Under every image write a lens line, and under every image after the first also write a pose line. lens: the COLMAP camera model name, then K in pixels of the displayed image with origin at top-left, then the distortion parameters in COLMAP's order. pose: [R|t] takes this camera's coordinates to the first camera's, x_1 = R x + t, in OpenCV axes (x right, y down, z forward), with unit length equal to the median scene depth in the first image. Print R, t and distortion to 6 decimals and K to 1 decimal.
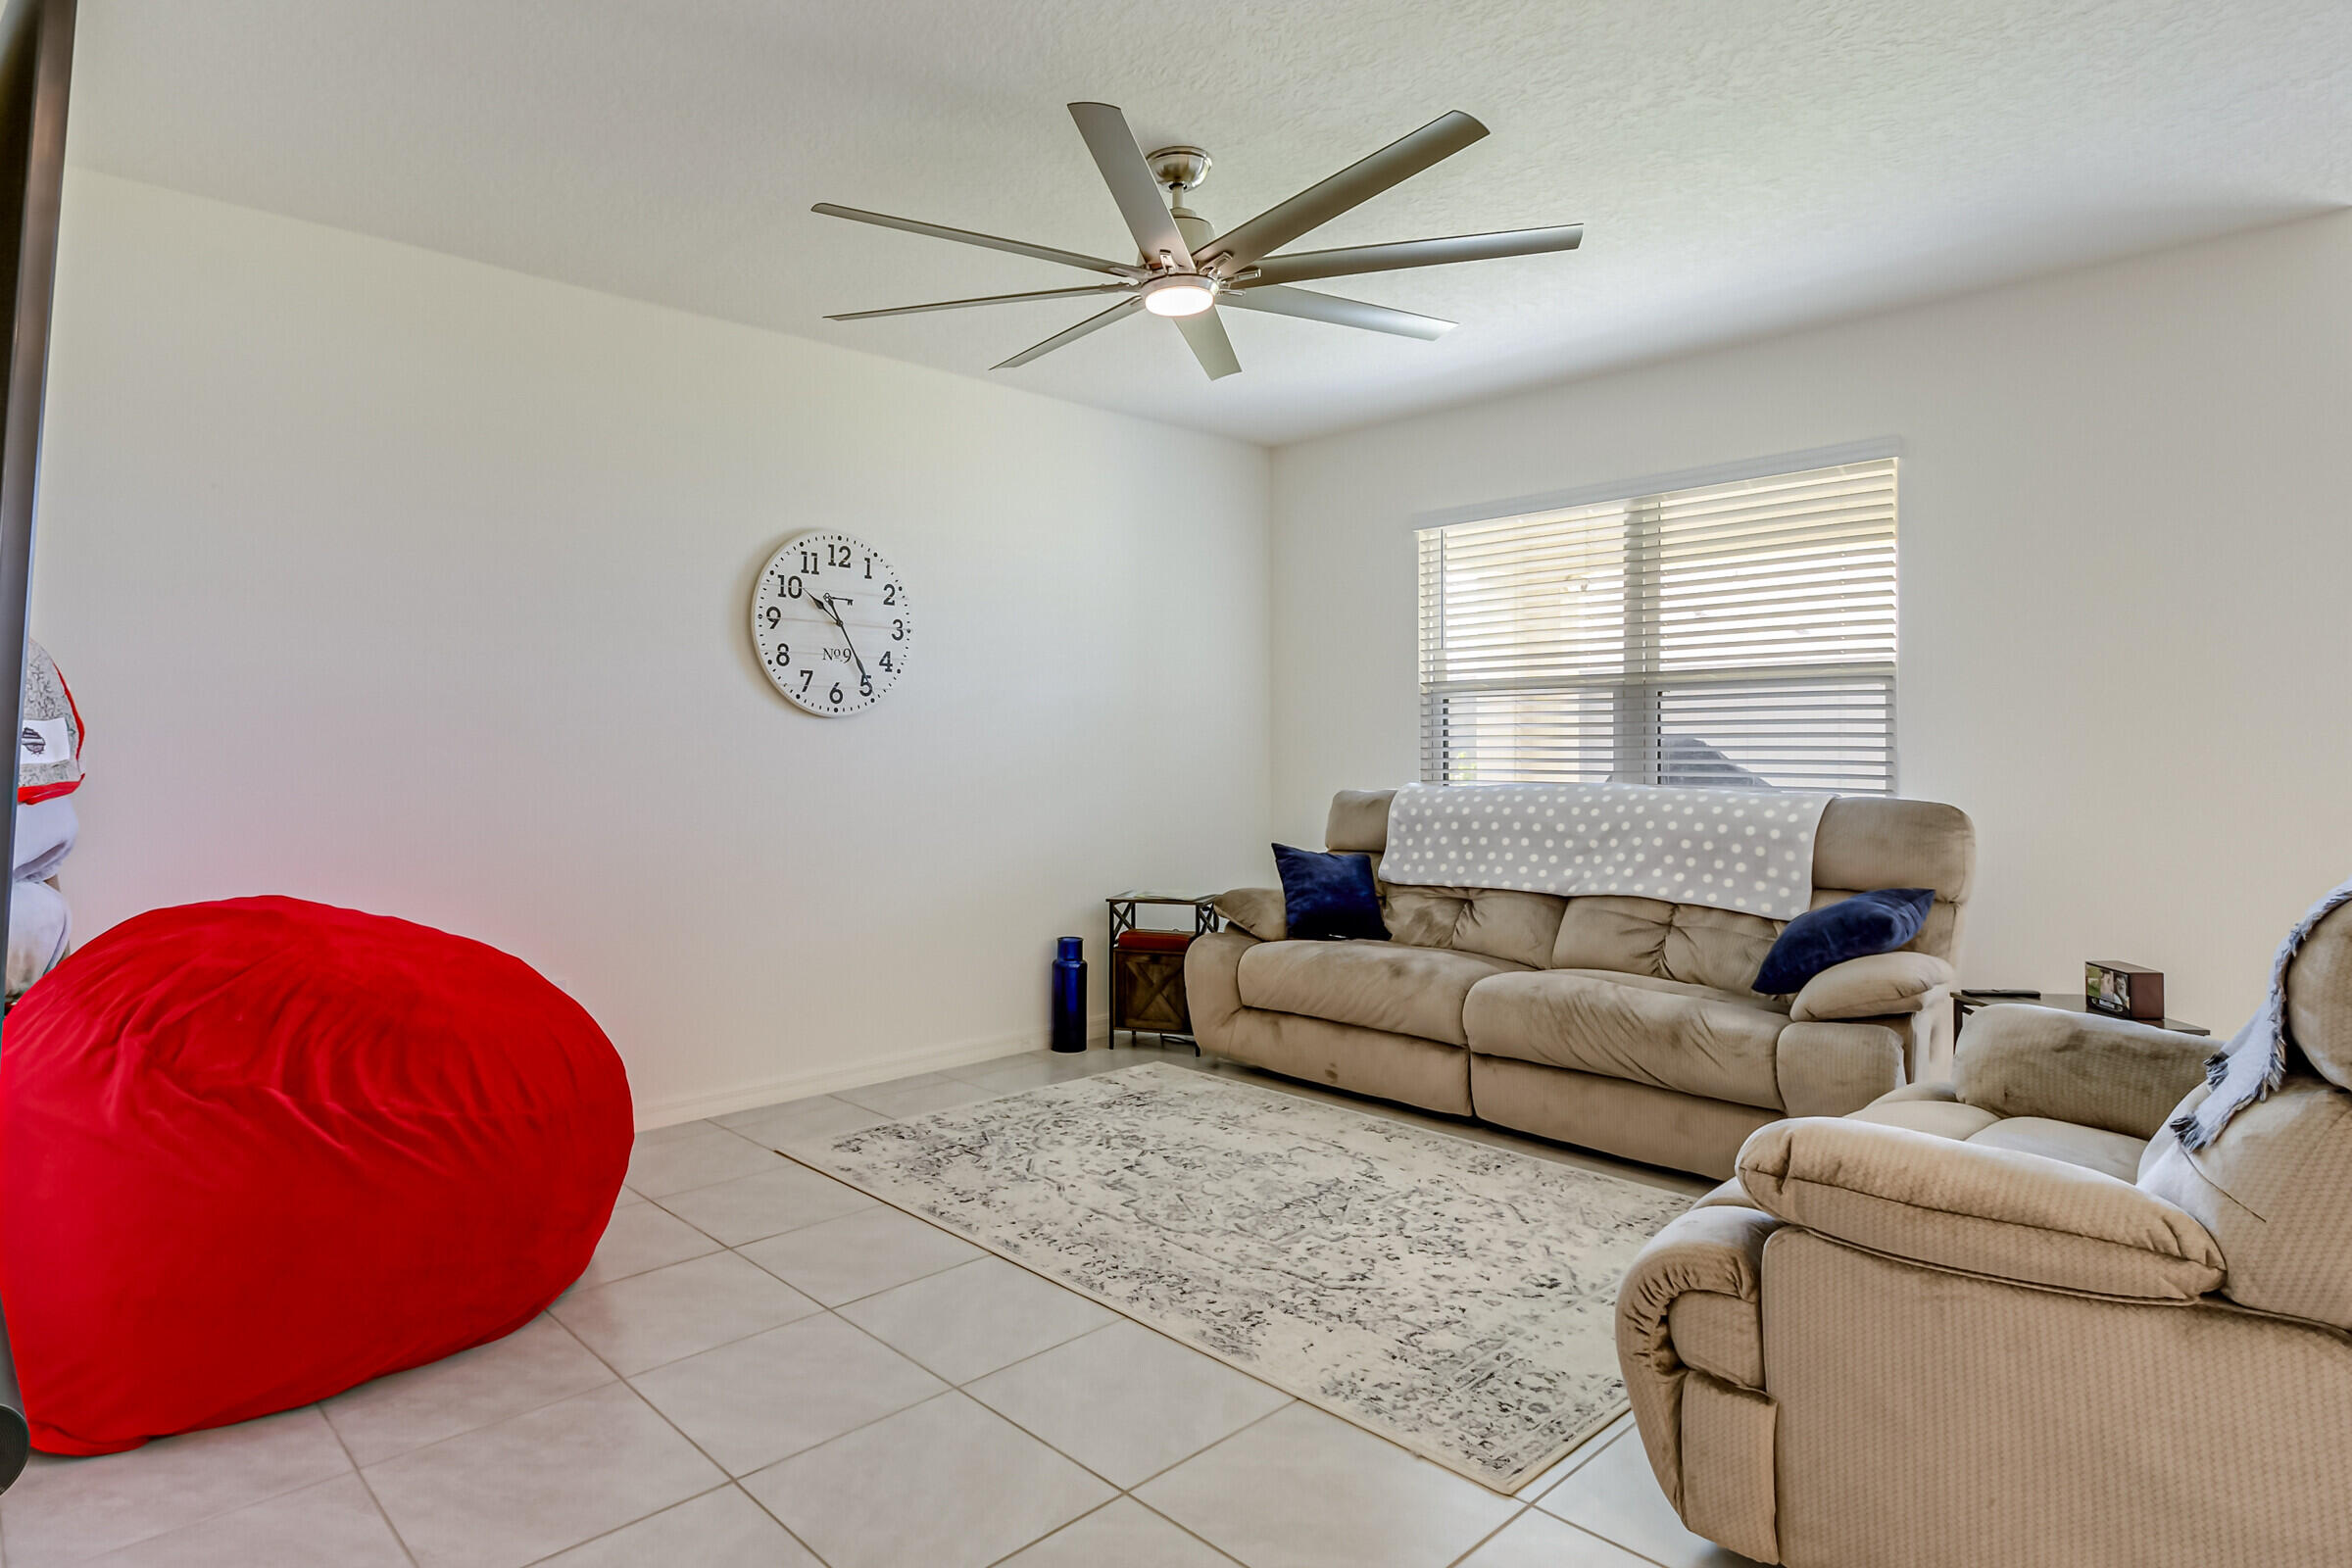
lens RADIAL K [[1286.2, 0, 1176.0], [0, 1286.2, 784.0], [0, 0, 1]] dist [0.017548, 0.000127]
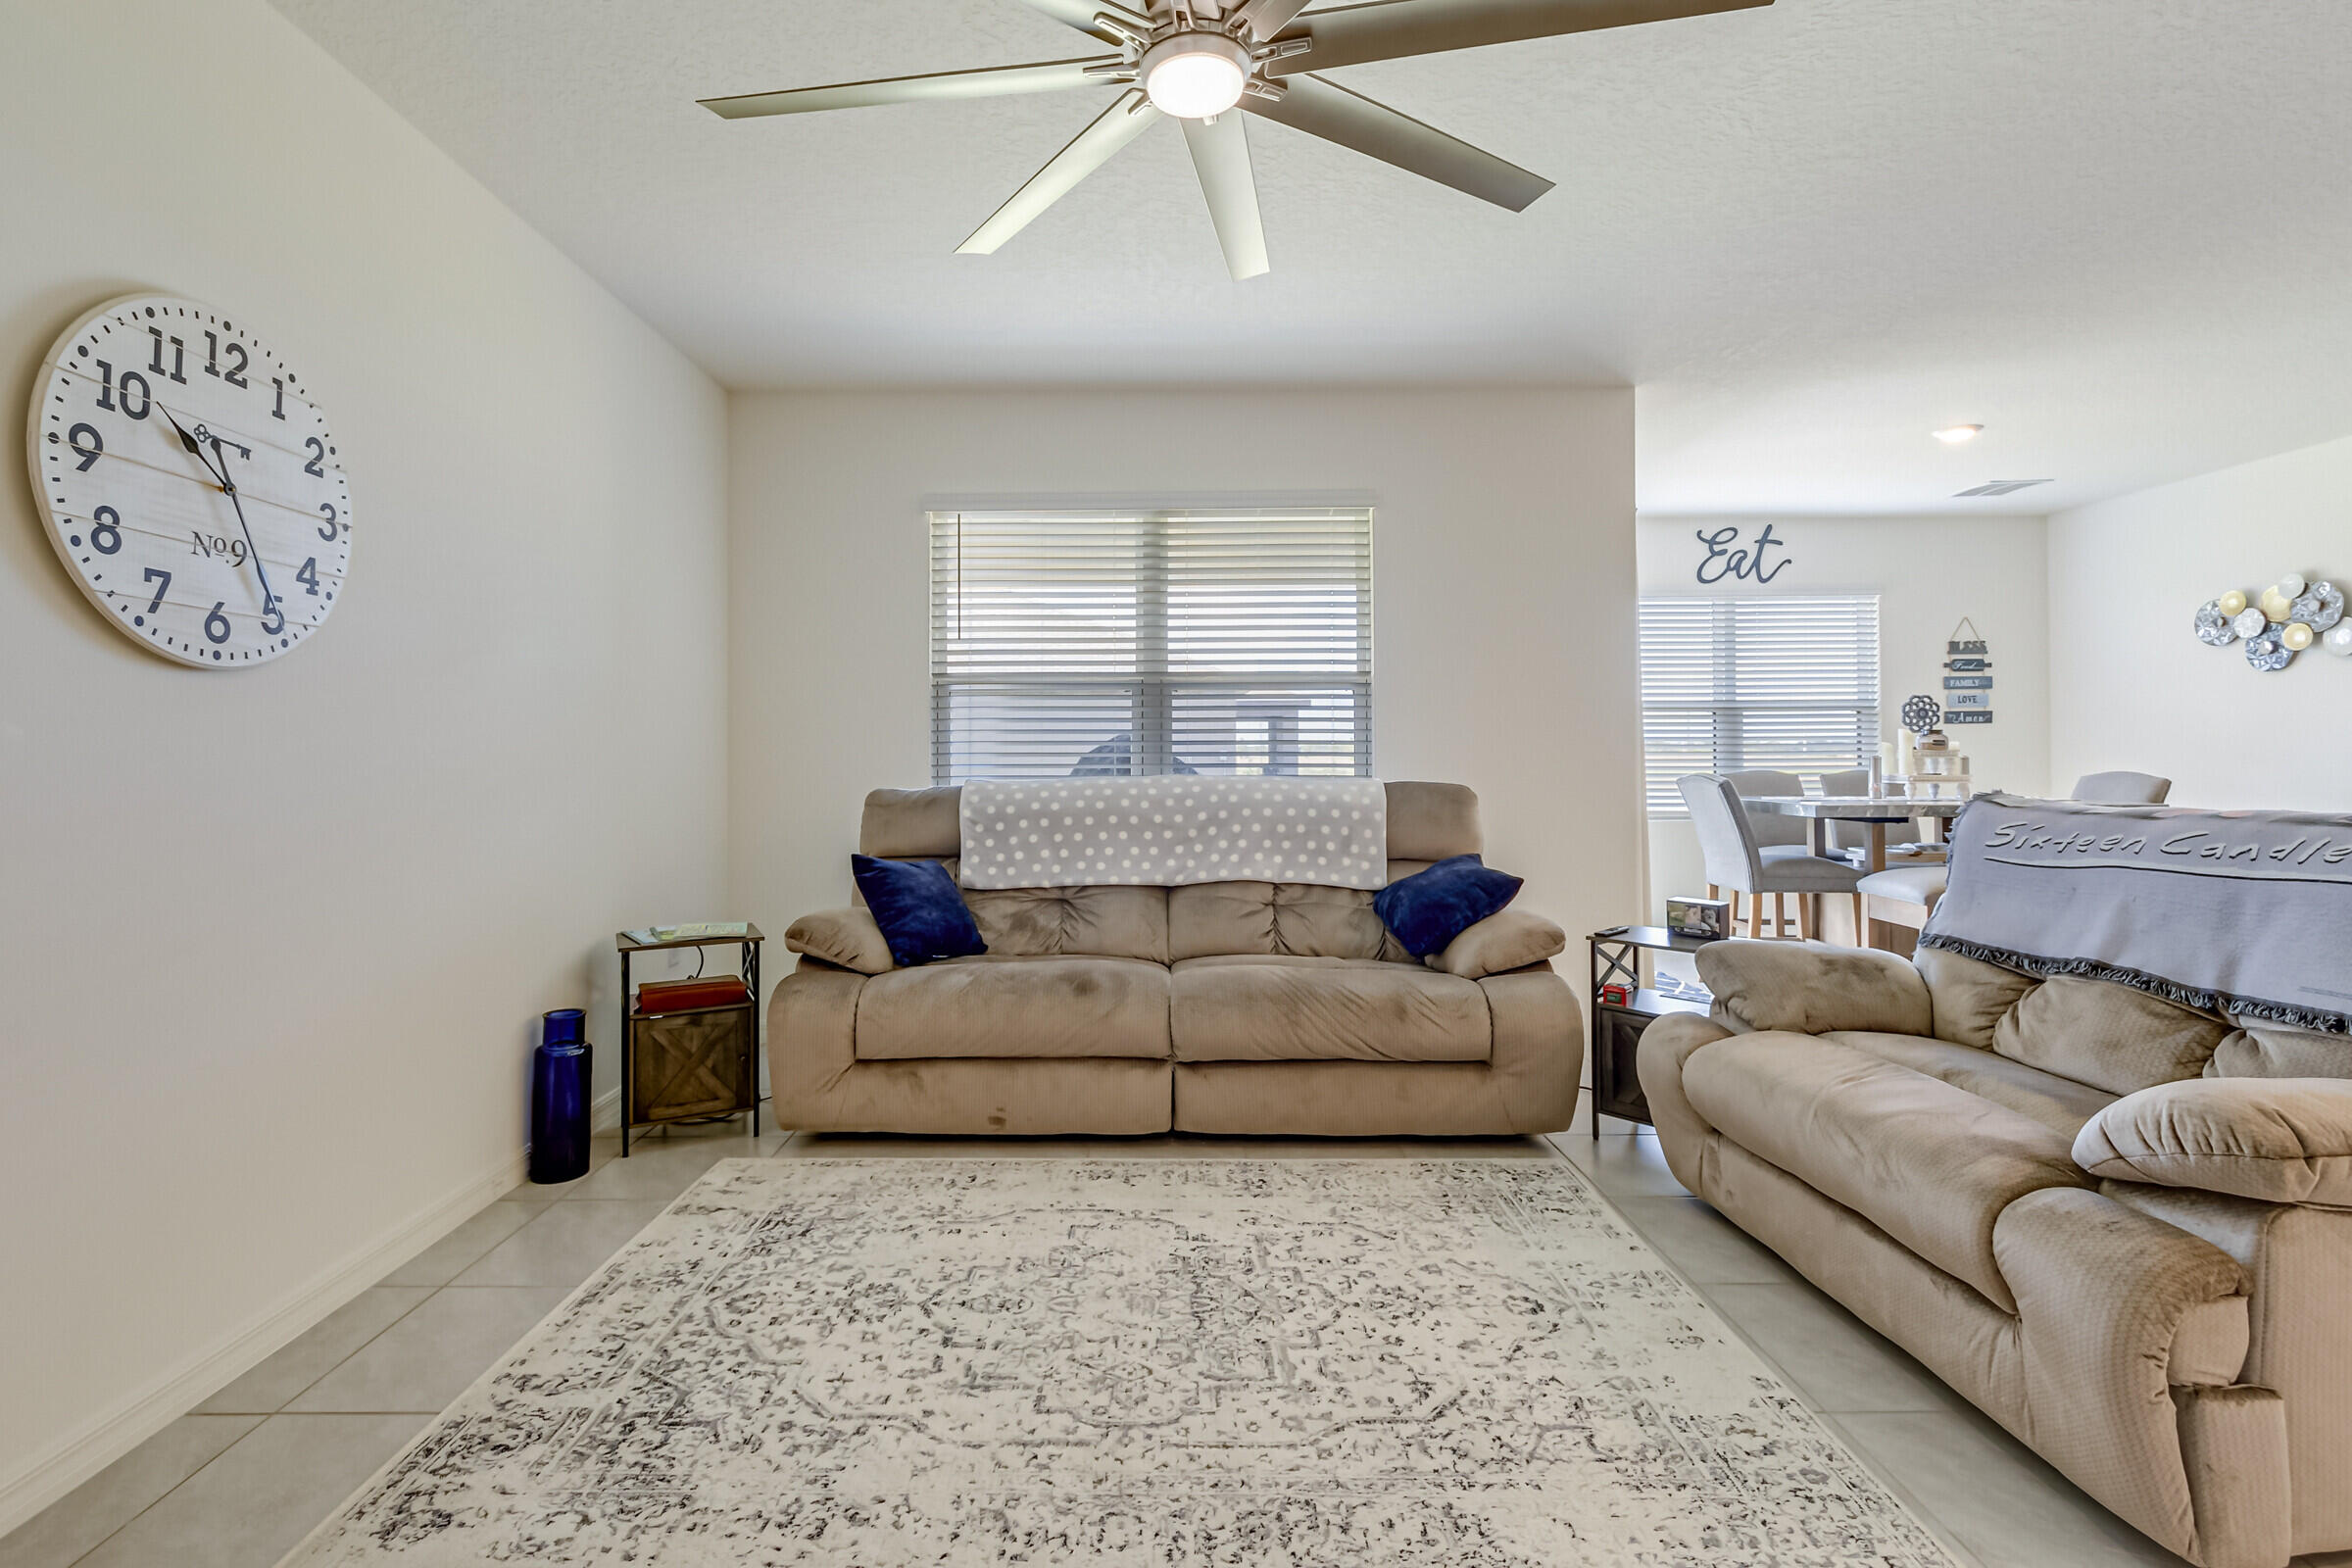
lens RADIAL K [[1038.2, 0, 1179.2], [0, 1038.2, 757.8], [0, 0, 1]] dist [0.004146, -0.000719]
pose [[0.707903, -0.004589, 0.706295, -0.289342], [0.021269, 0.999664, -0.014822, -0.002093], [-0.705989, 0.025515, 0.707763, 0.439172]]
